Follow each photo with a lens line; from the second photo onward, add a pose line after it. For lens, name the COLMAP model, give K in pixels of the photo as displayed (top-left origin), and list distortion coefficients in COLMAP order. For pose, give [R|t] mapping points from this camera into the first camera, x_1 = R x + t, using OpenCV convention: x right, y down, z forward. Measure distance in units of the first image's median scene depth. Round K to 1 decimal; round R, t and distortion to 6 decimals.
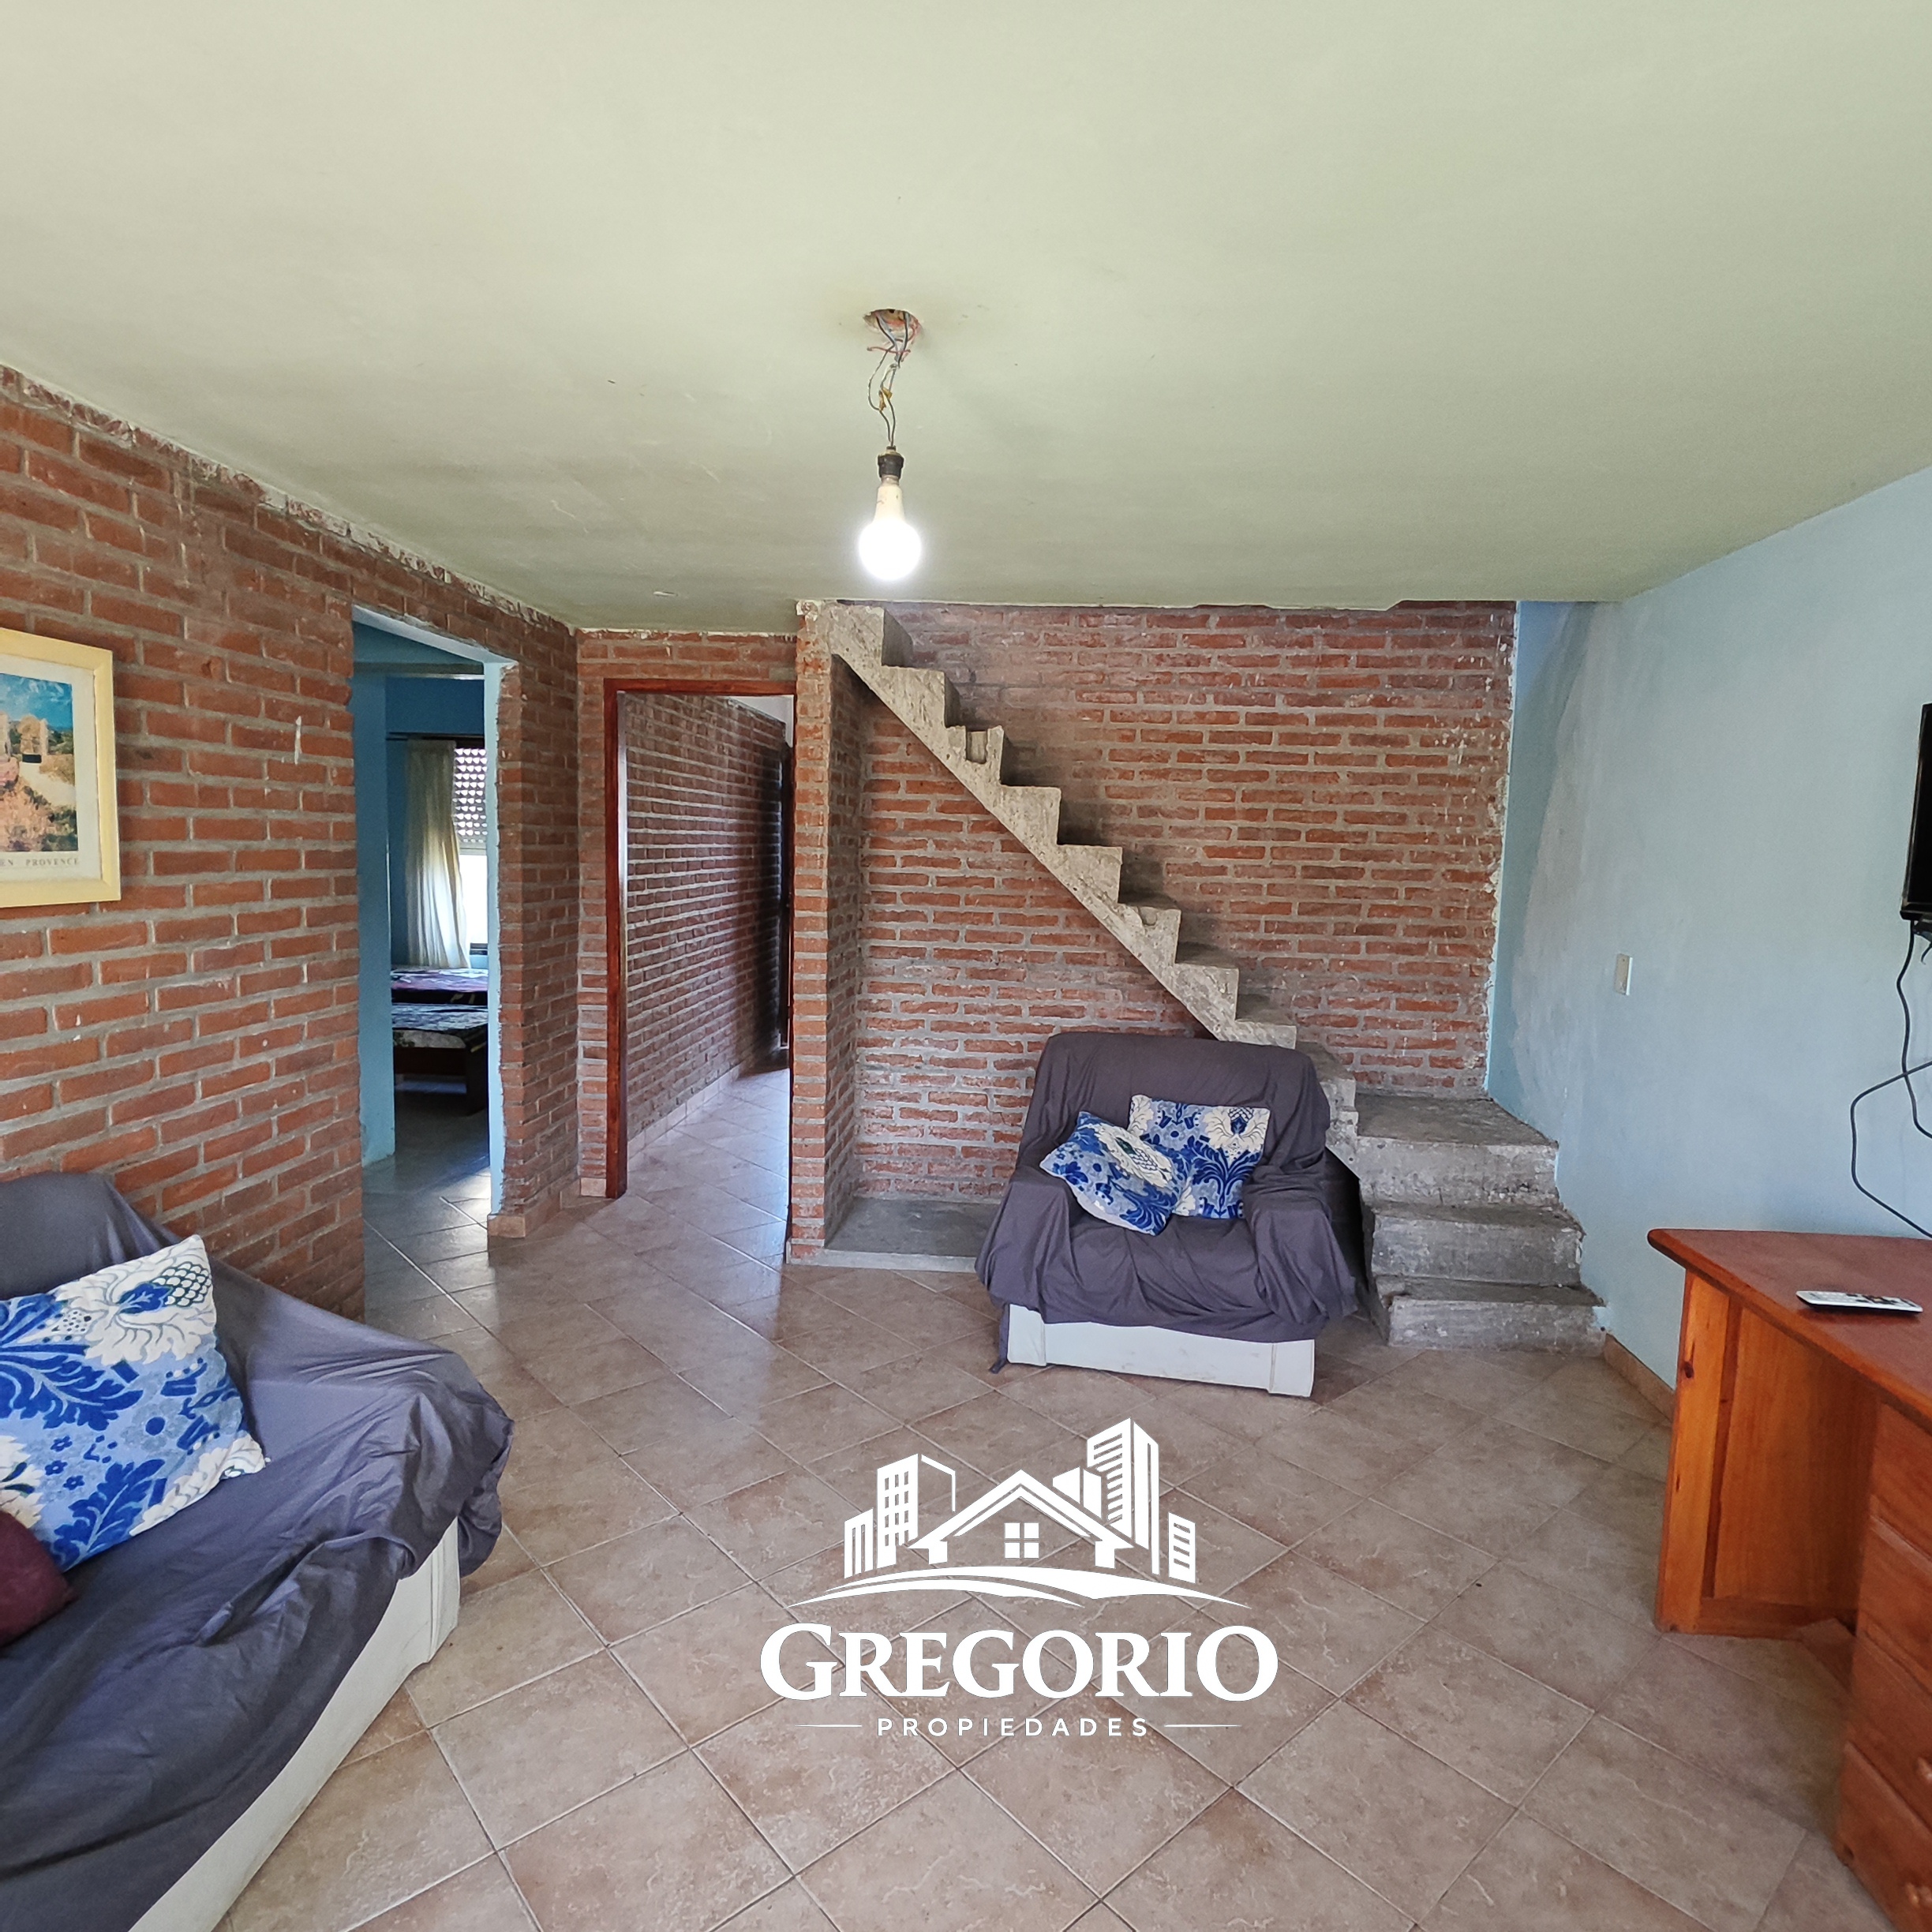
lens RADIAL K [[1177.0, 0, 981.5], [0, 1177.0, 968.0], [0, 0, 1]] dist [0.016439, -0.009936]
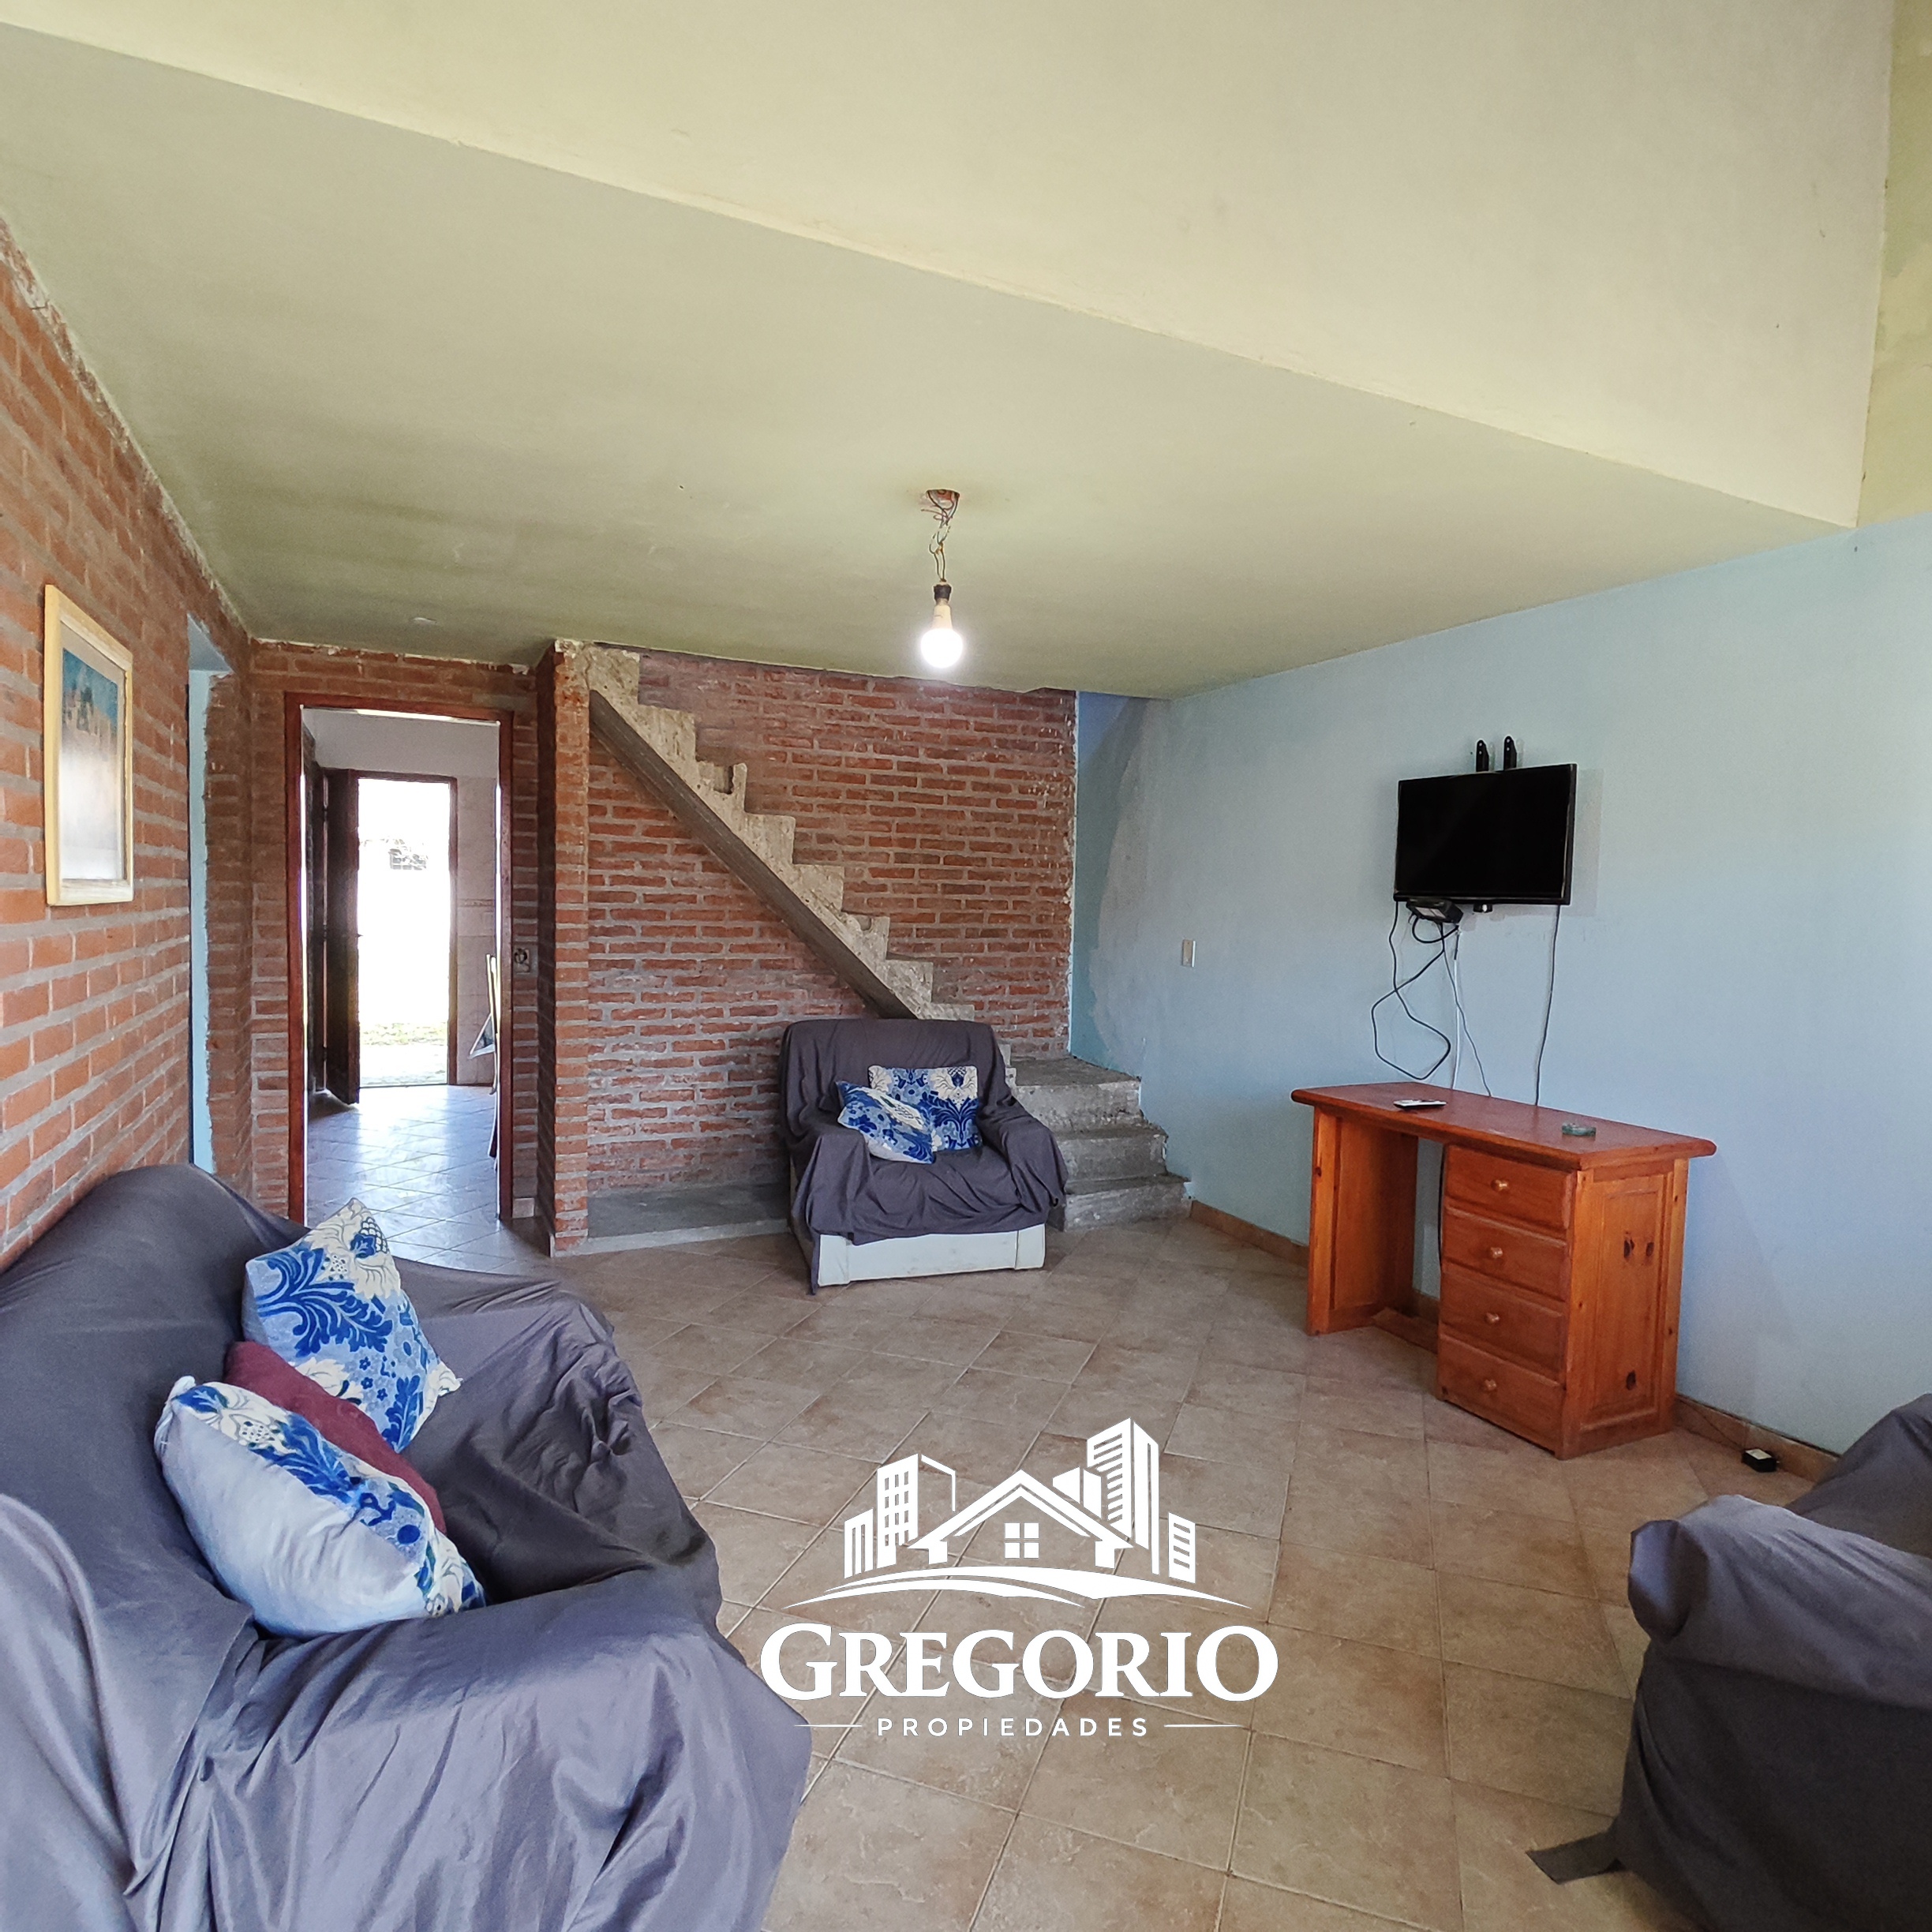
lens RADIAL K [[1177.0, 0, 988.1], [0, 1177.0, 972.0], [0, 0, 1]] dist [0.016439, -0.009936]
pose [[0.866103, -0.038803, 0.498358, -0.318748], [0.053990, 0.998412, -0.016092, 0.030624], [-0.496942, 0.040844, 0.866822, -0.115229]]
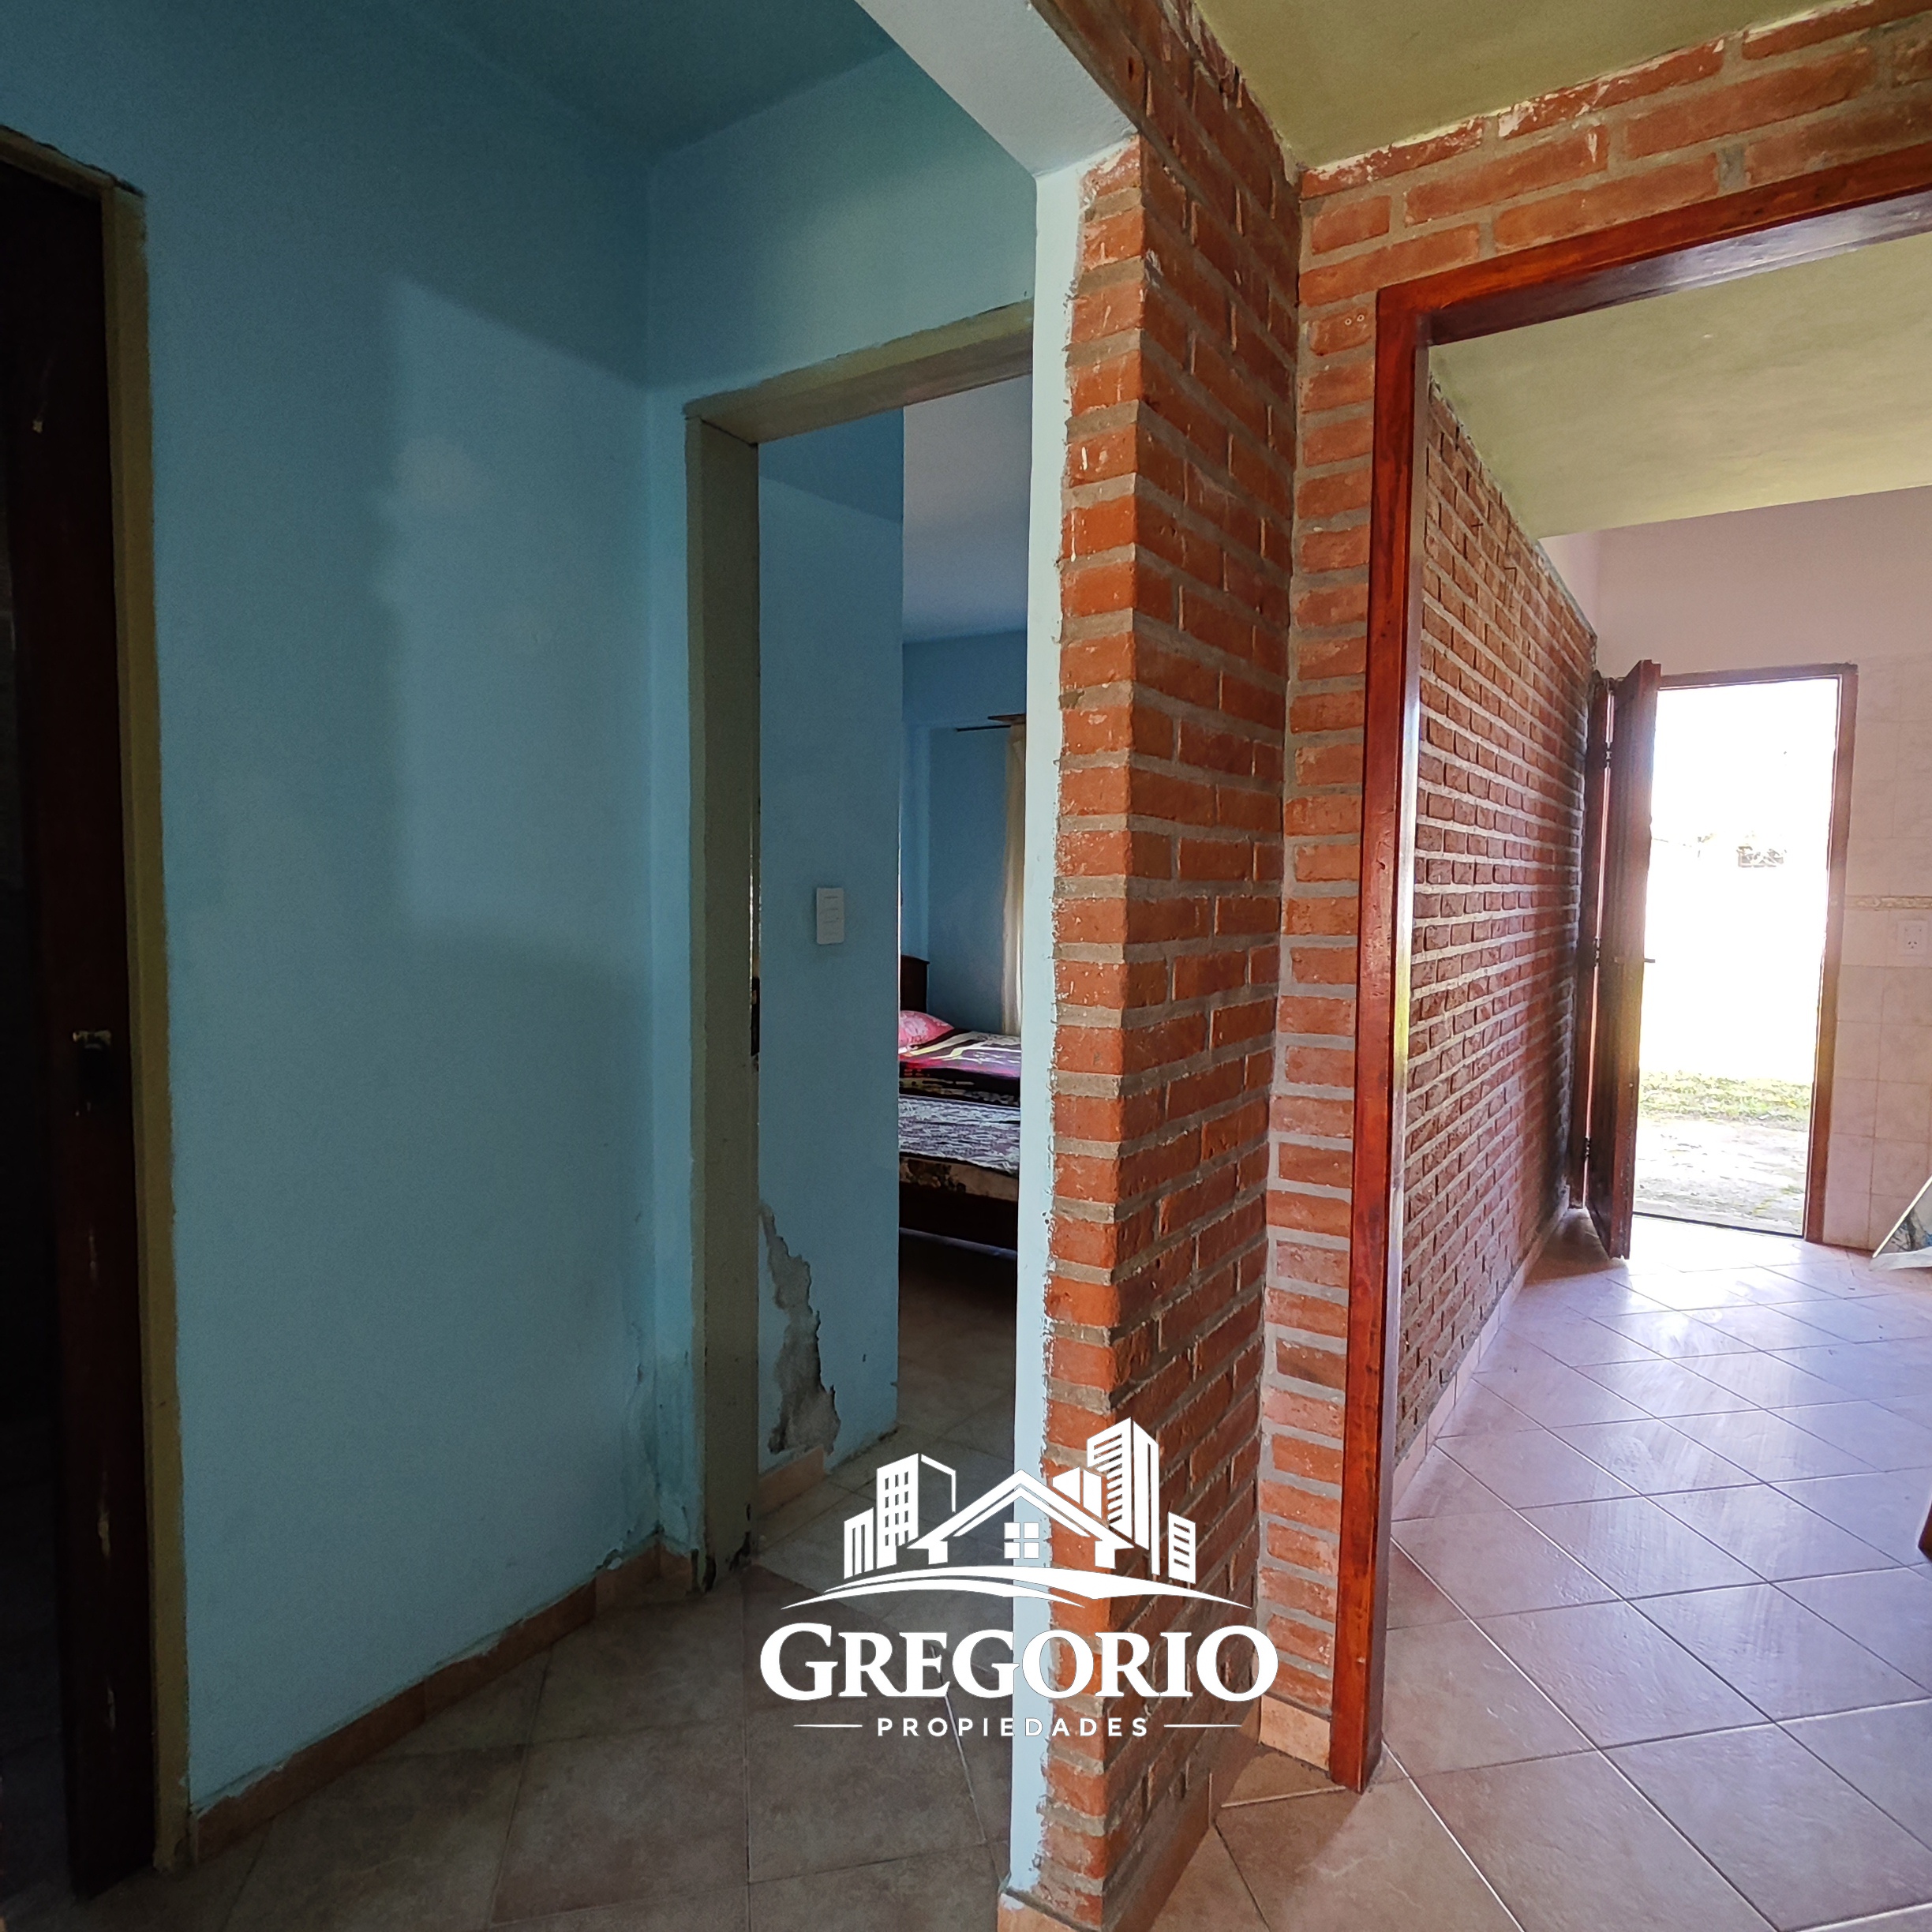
lens RADIAL K [[1177.0, 0, 995.8], [0, 1177.0, 954.6], [0, 0, 1]] dist [0.016439, -0.009936]
pose [[0.874500, 0.010362, -0.484915, -0.253112], [-0.037348, 0.998242, -0.046022, -0.034393], [0.483586, 0.058357, 0.873349, 0.671538]]
